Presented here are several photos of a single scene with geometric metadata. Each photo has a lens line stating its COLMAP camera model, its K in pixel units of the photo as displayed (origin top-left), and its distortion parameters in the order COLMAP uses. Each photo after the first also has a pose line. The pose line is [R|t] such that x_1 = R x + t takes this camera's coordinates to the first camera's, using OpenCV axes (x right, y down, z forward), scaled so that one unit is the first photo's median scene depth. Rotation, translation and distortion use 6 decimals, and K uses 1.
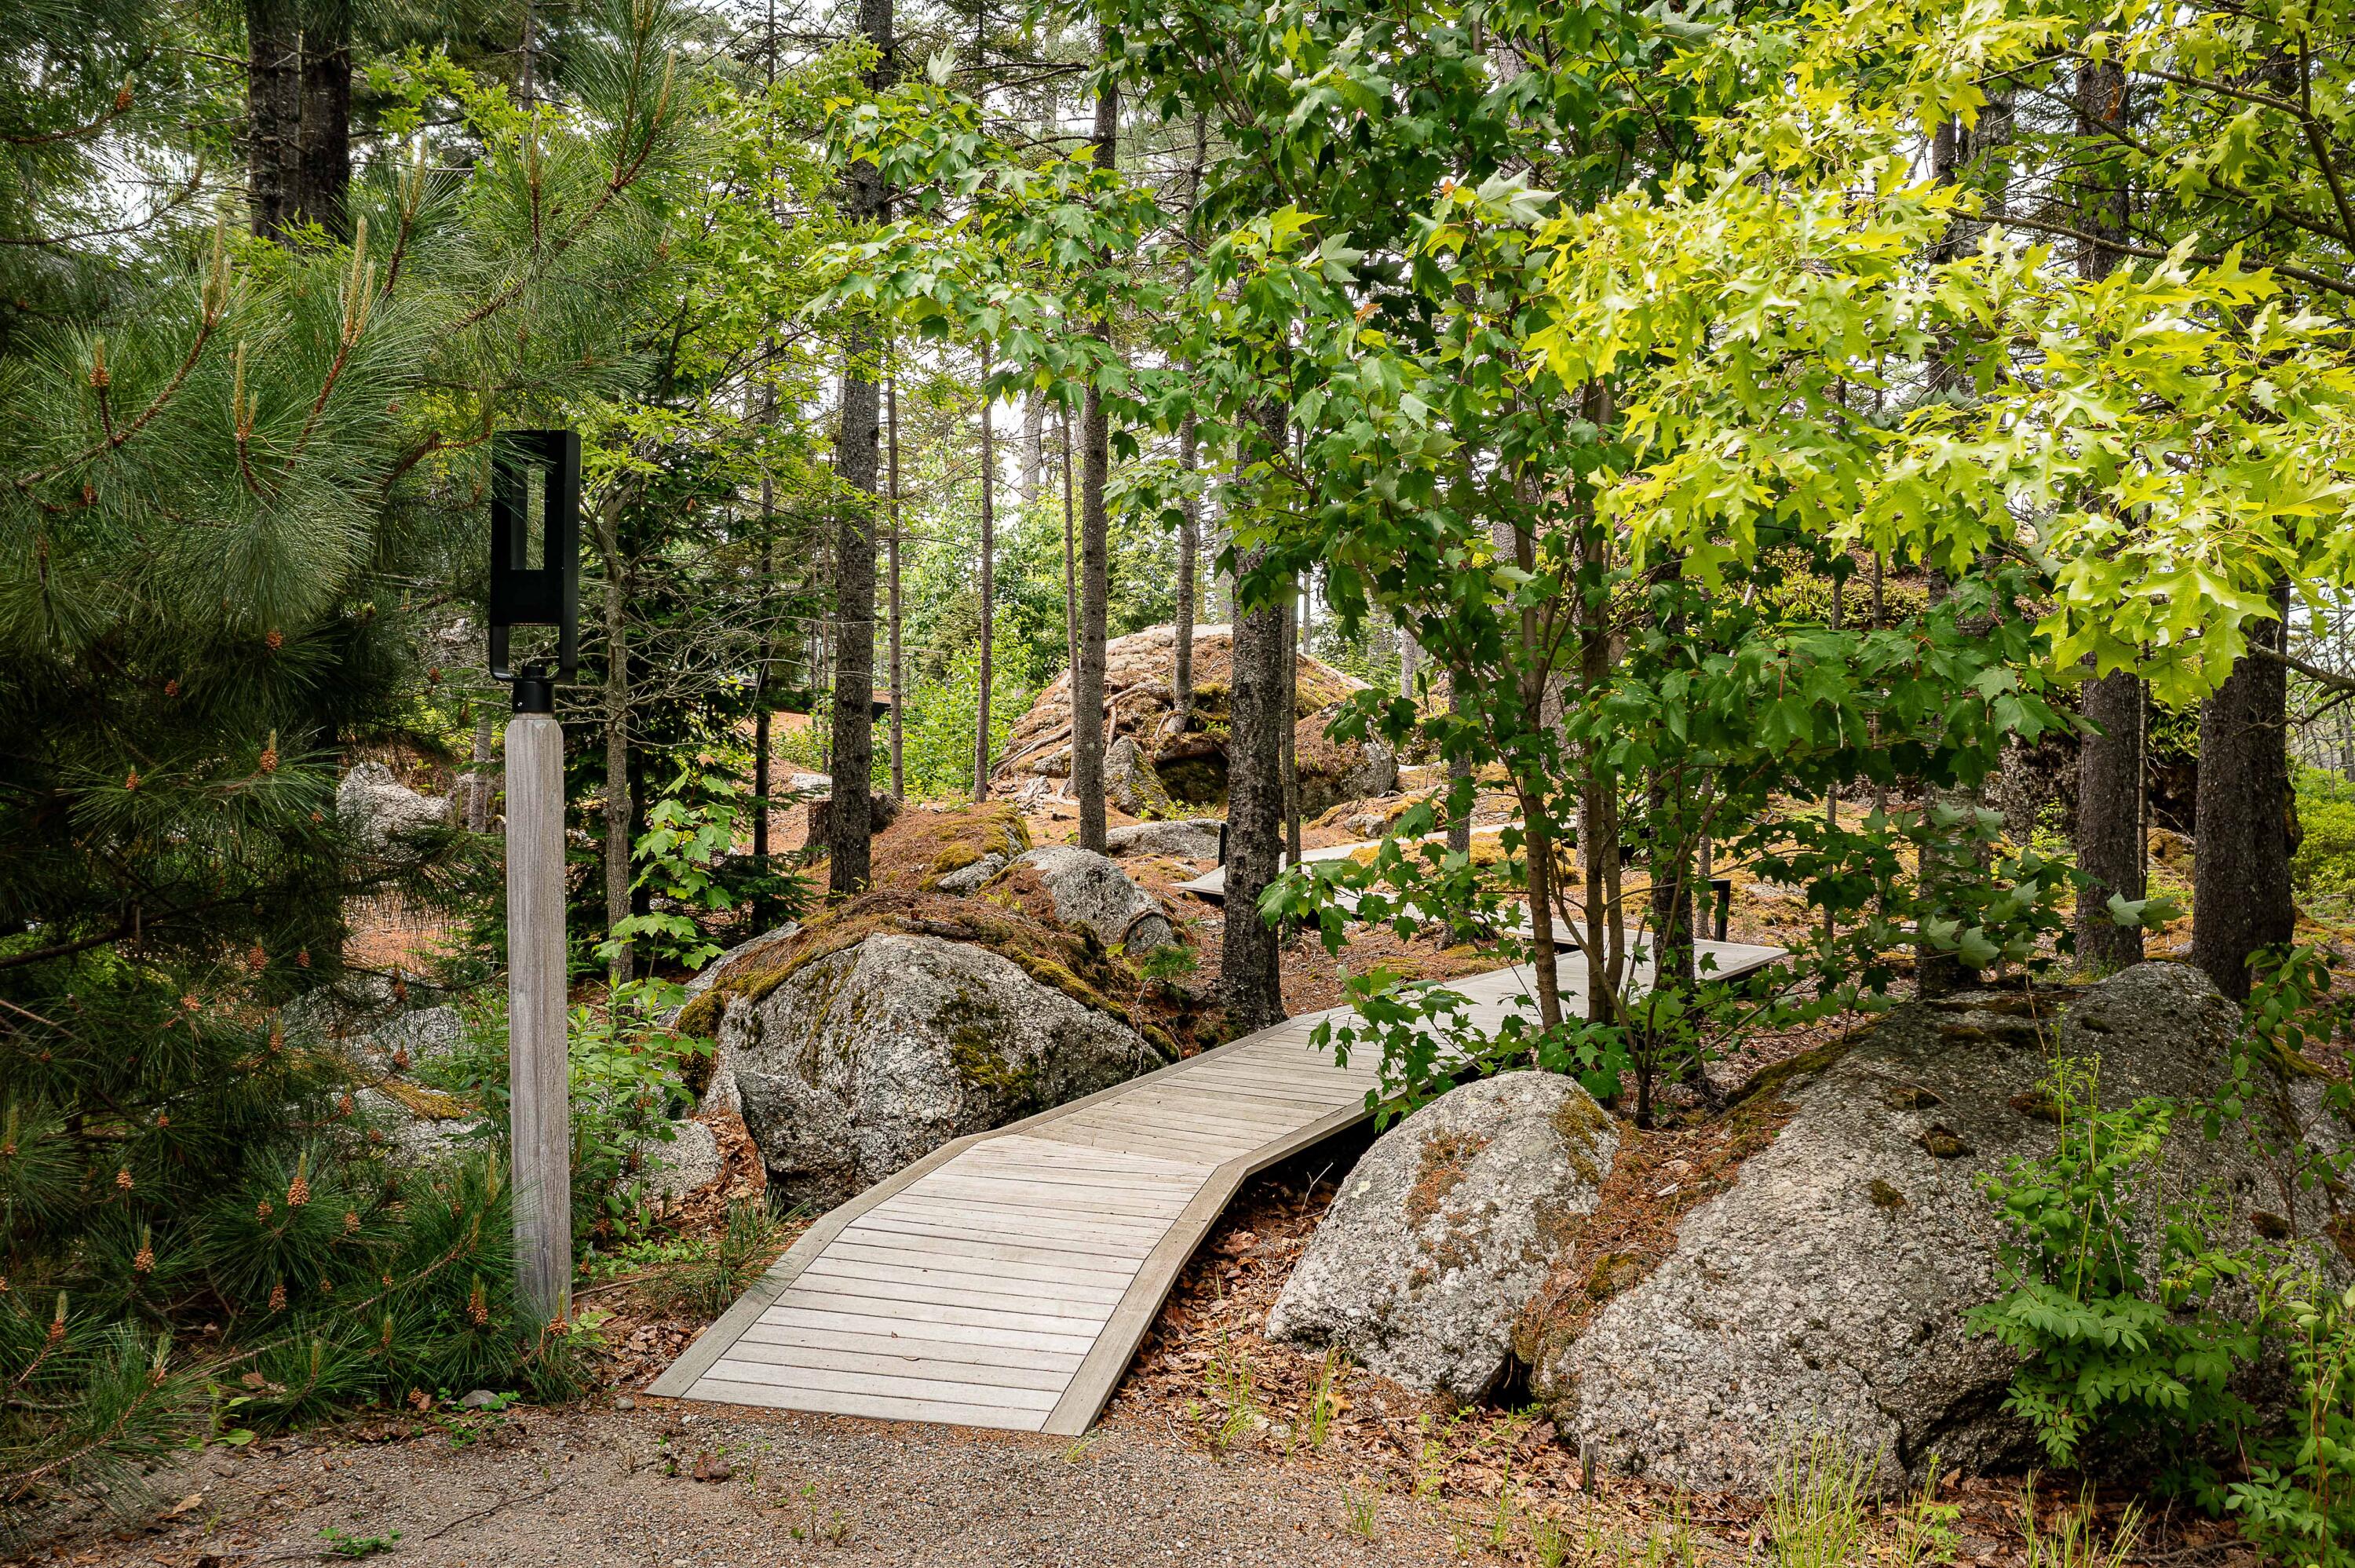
lens RADIAL K [[1923.5, 0, 1183.8], [0, 1923.5, 799.0], [0, 0, 1]] dist [-0.018181, 0.011915]
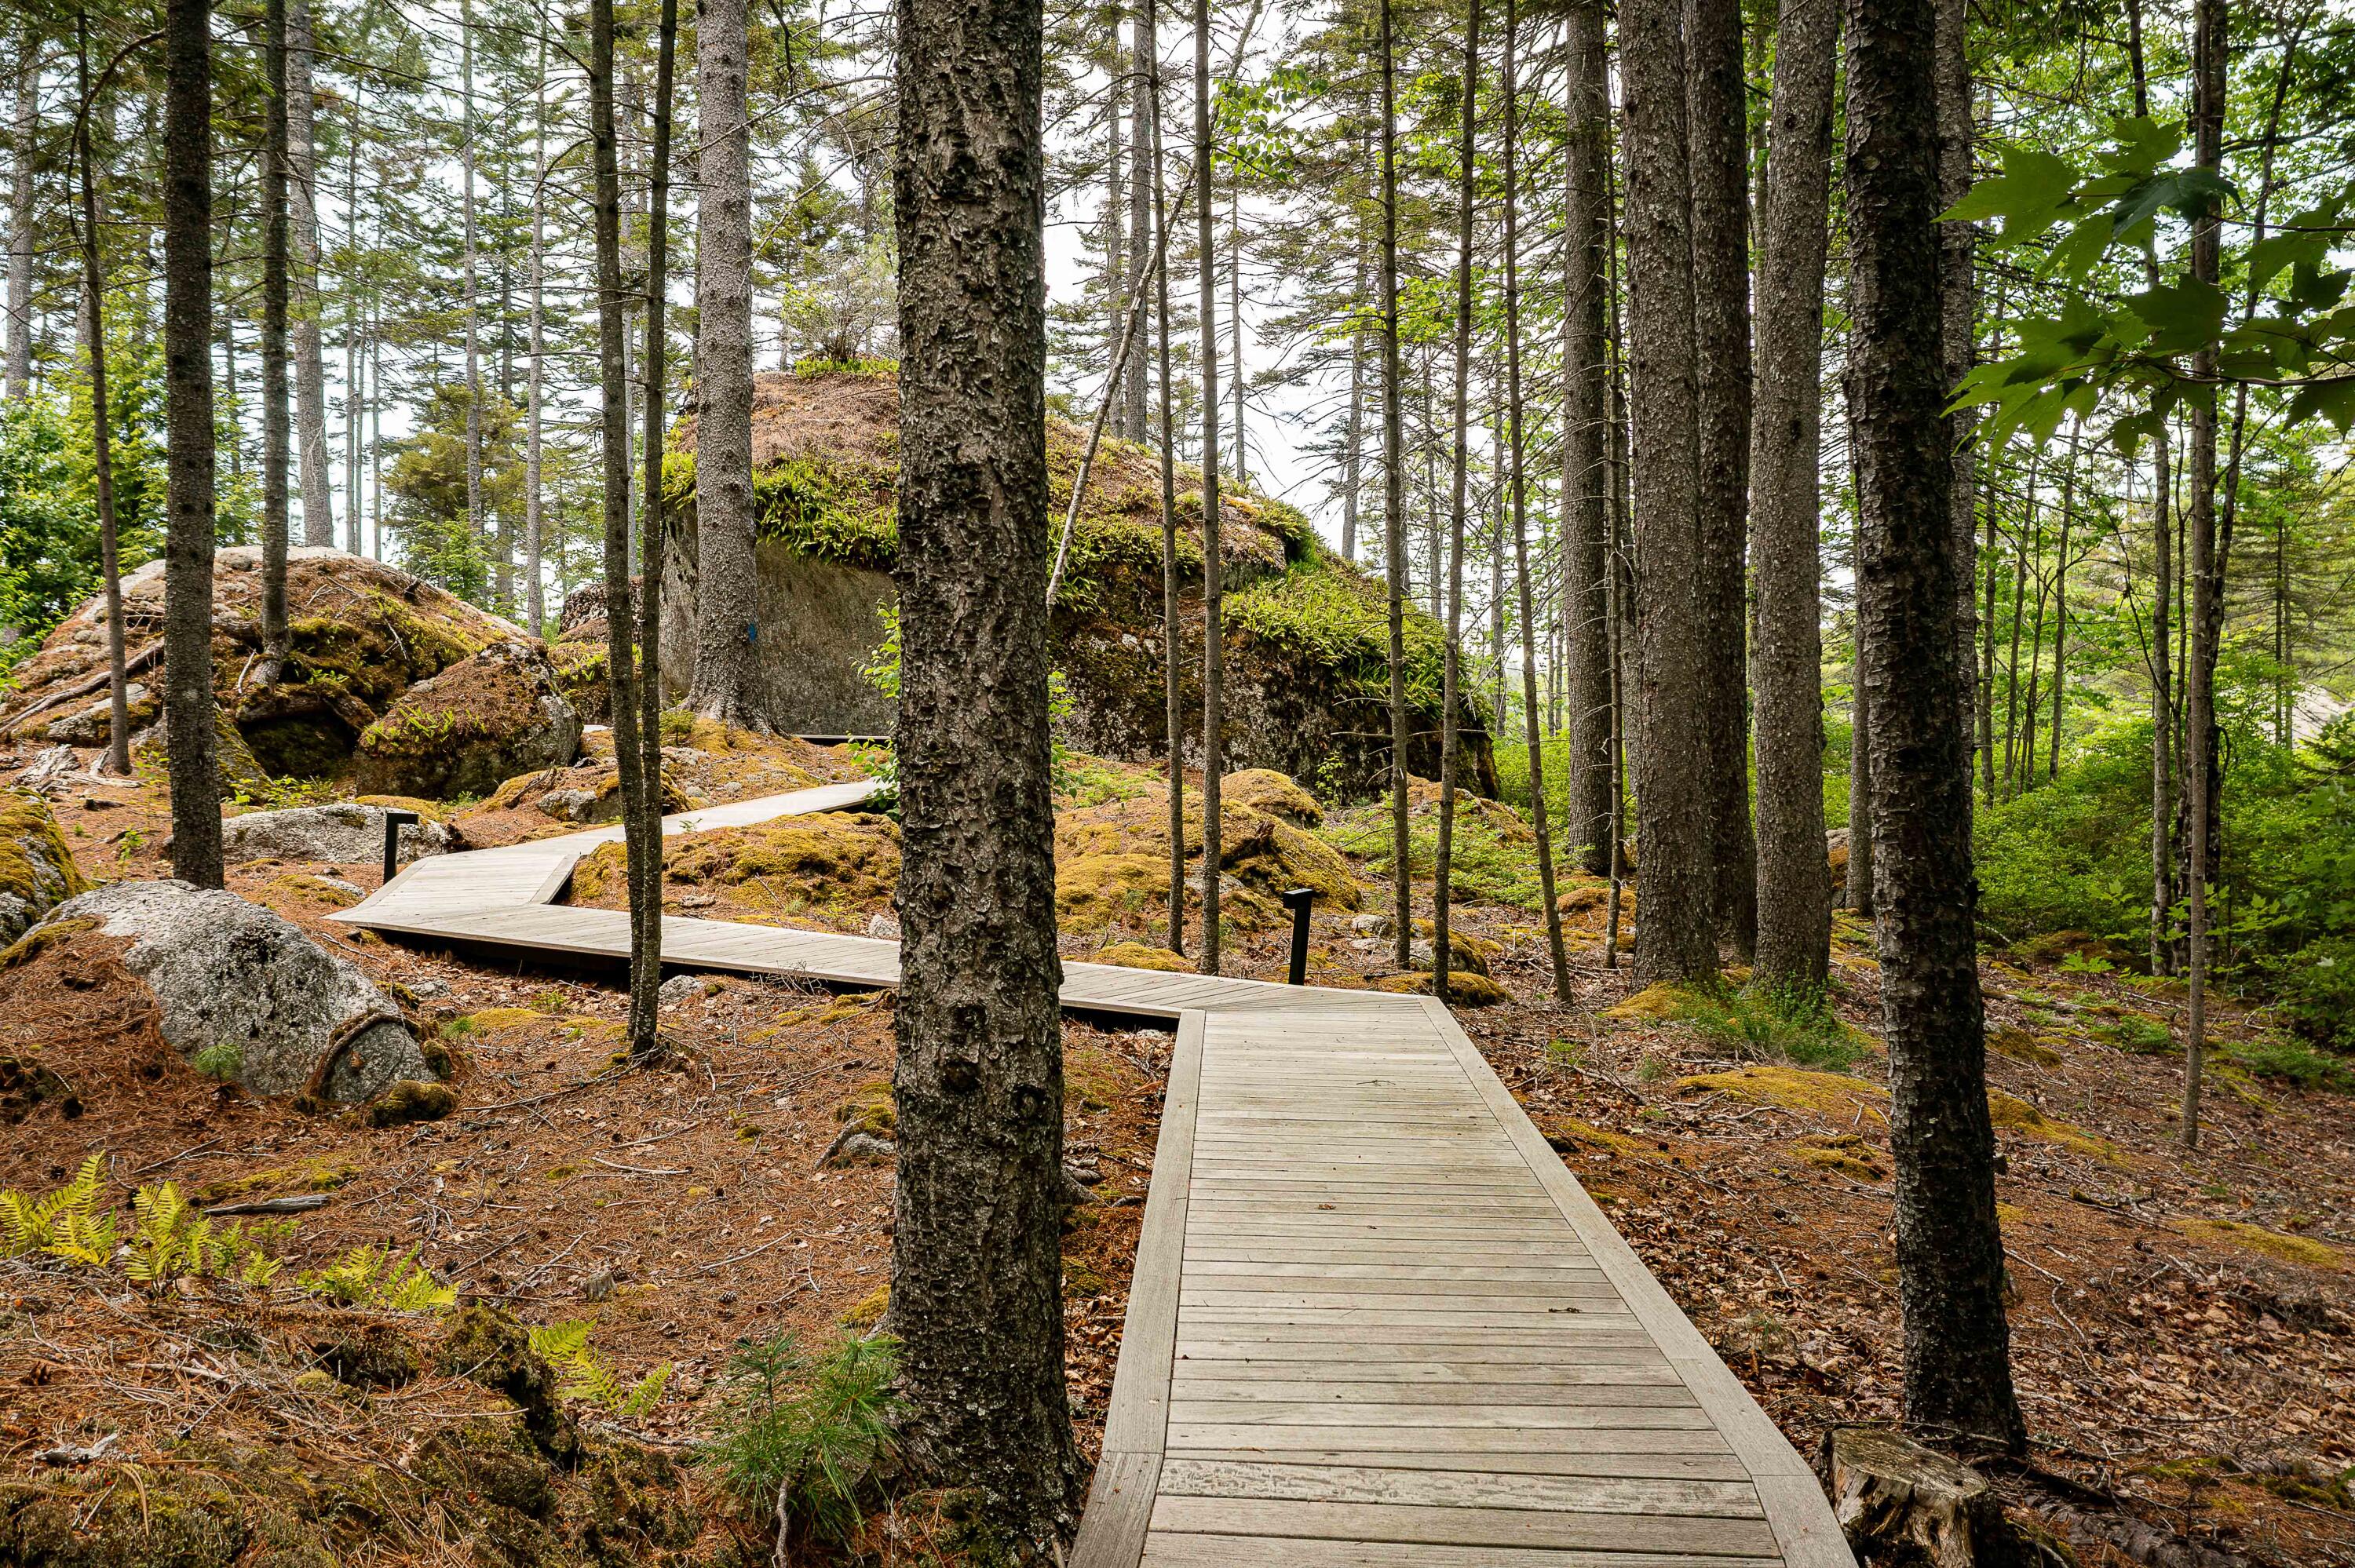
lens RADIAL K [[1923.5, 0, 1181.4], [0, 1923.5, 780.7], [0, 0, 1]] dist [-0.018181, 0.011915]
pose [[0.893663, -0.023406, 0.448127, -0.022721], [0.017759, 0.999701, 0.016799, -0.003373], [-0.448387, -0.007054, 0.893812, 0.196079]]
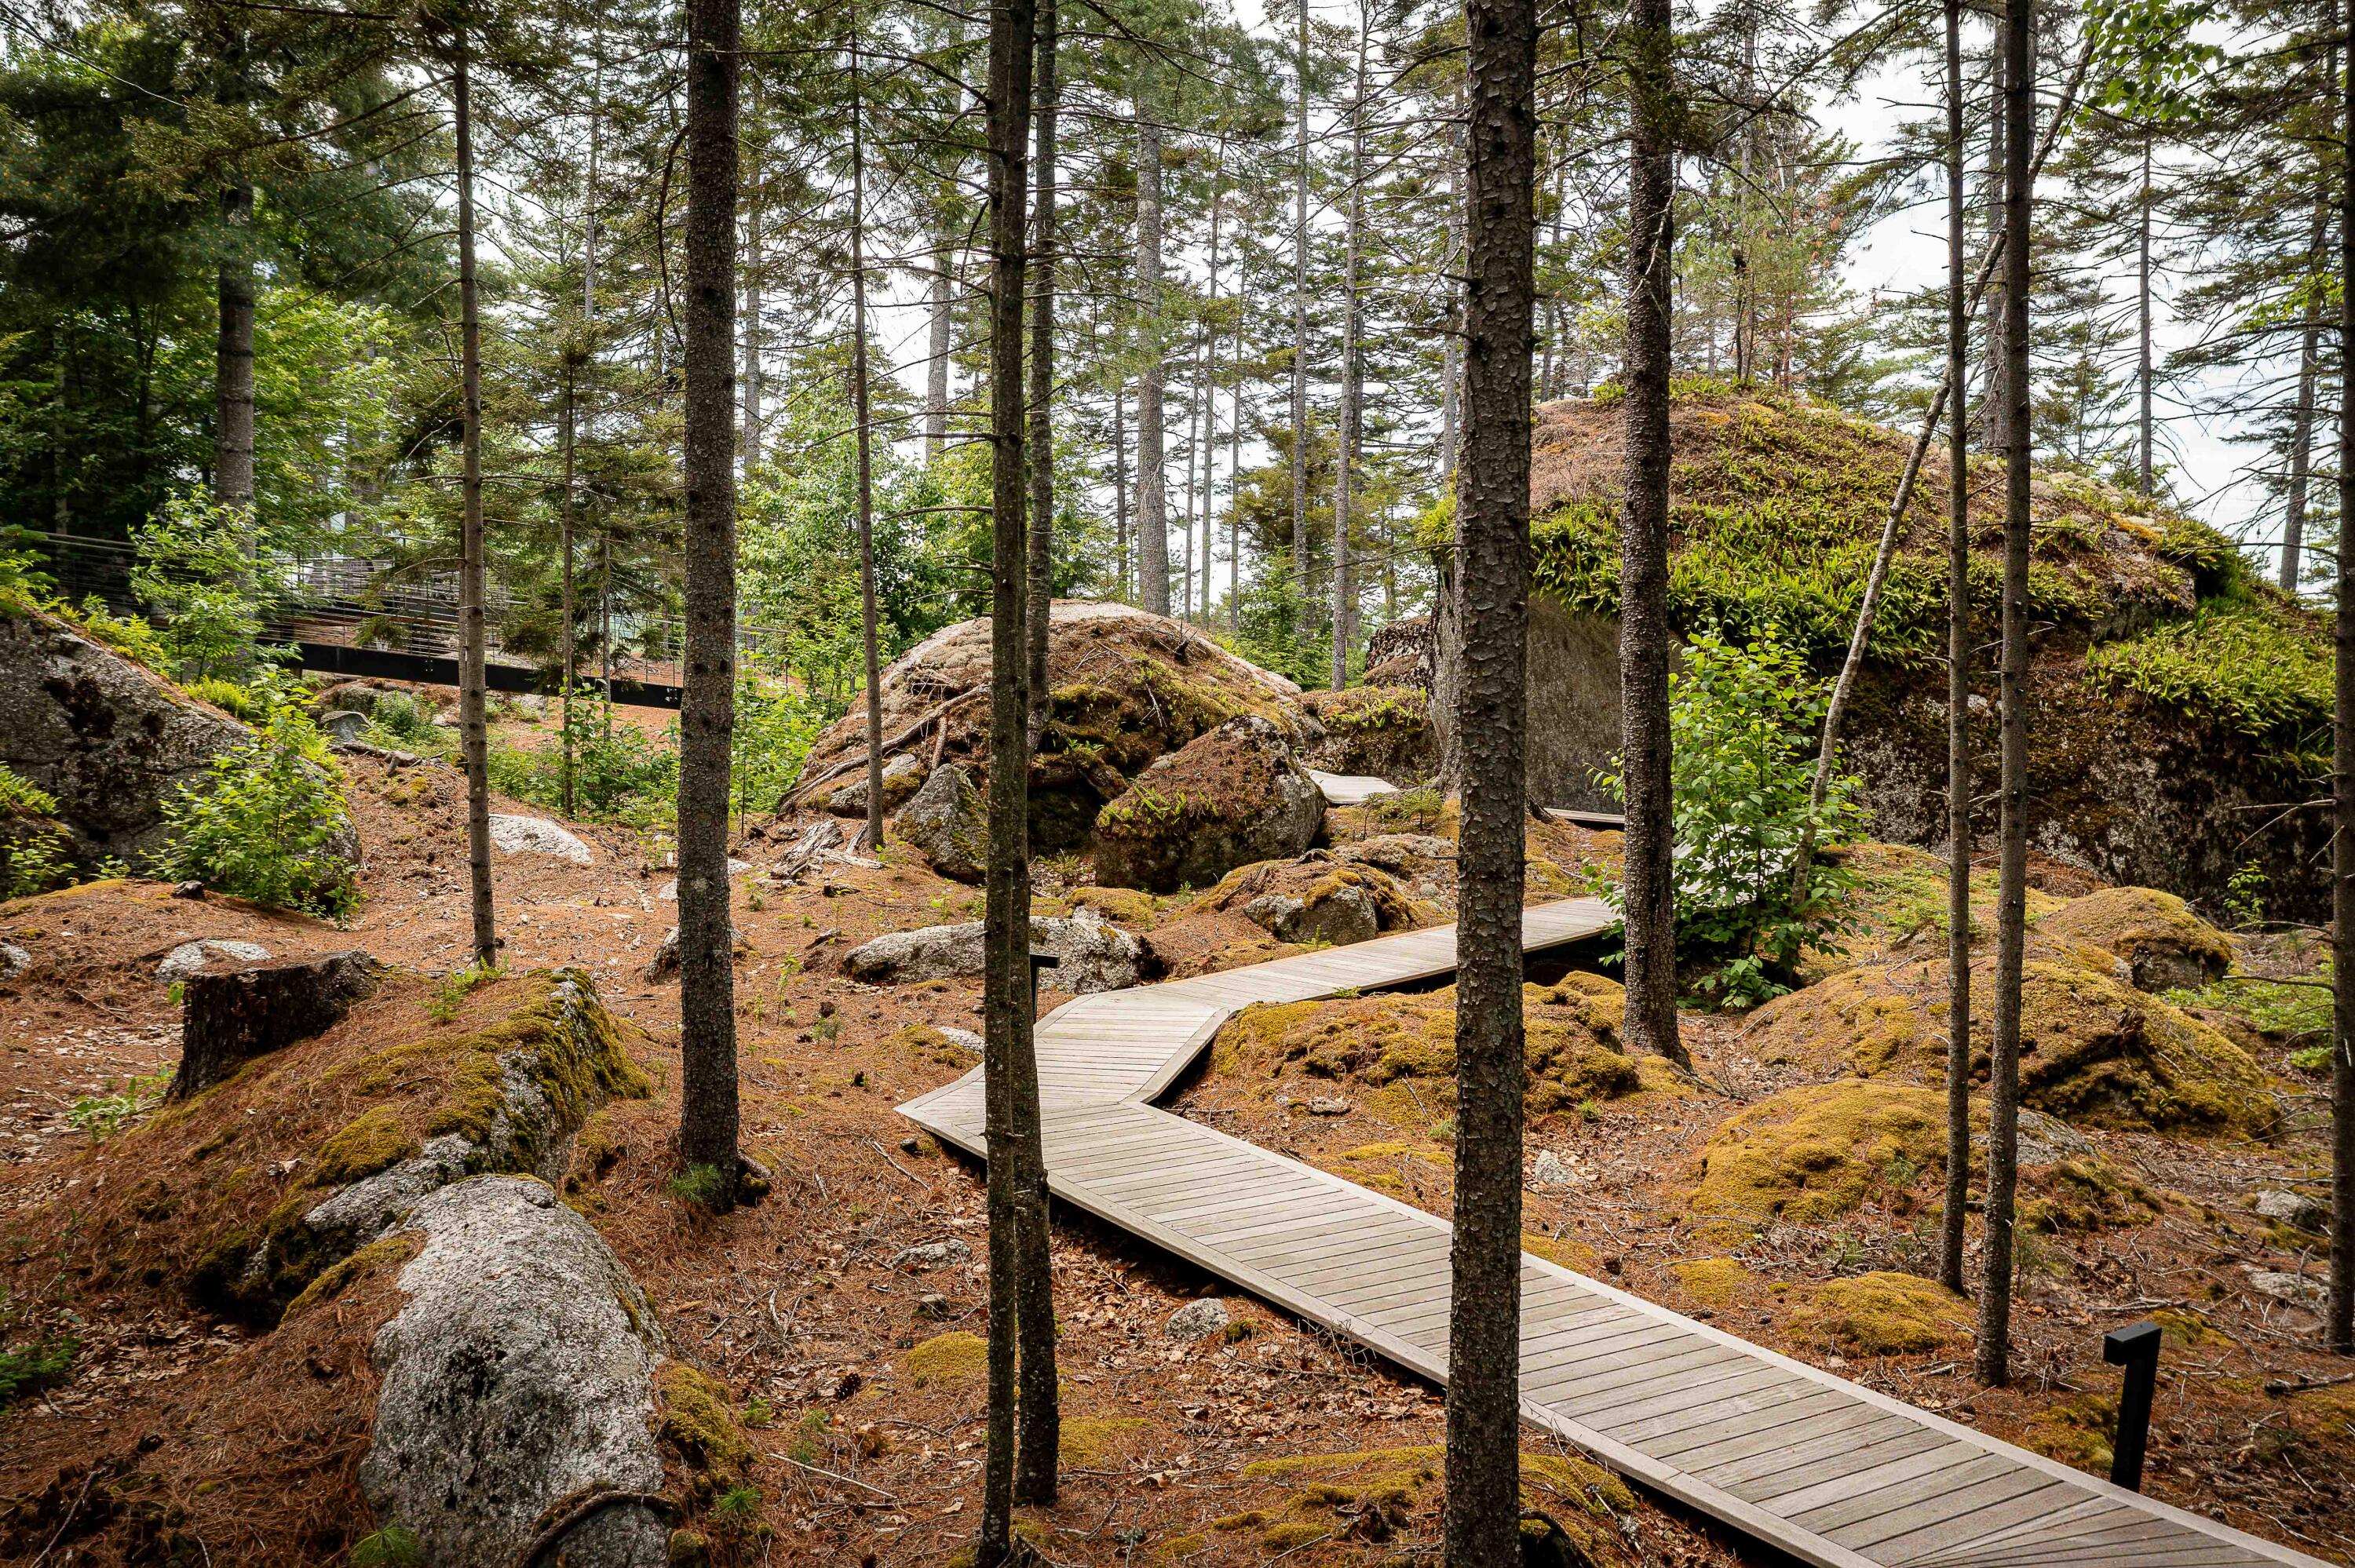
lens RADIAL K [[1923.5, 0, 1131.9], [0, 1923.5, 798.1], [0, 0, 1]] dist [-0.018181, 0.011915]
pose [[0.999962, 0.002461, 0.008408, 0.032856], [-0.002605, 0.999850, 0.017102, -0.032511], [-0.008365, -0.017123, 0.999818, 0.279823]]
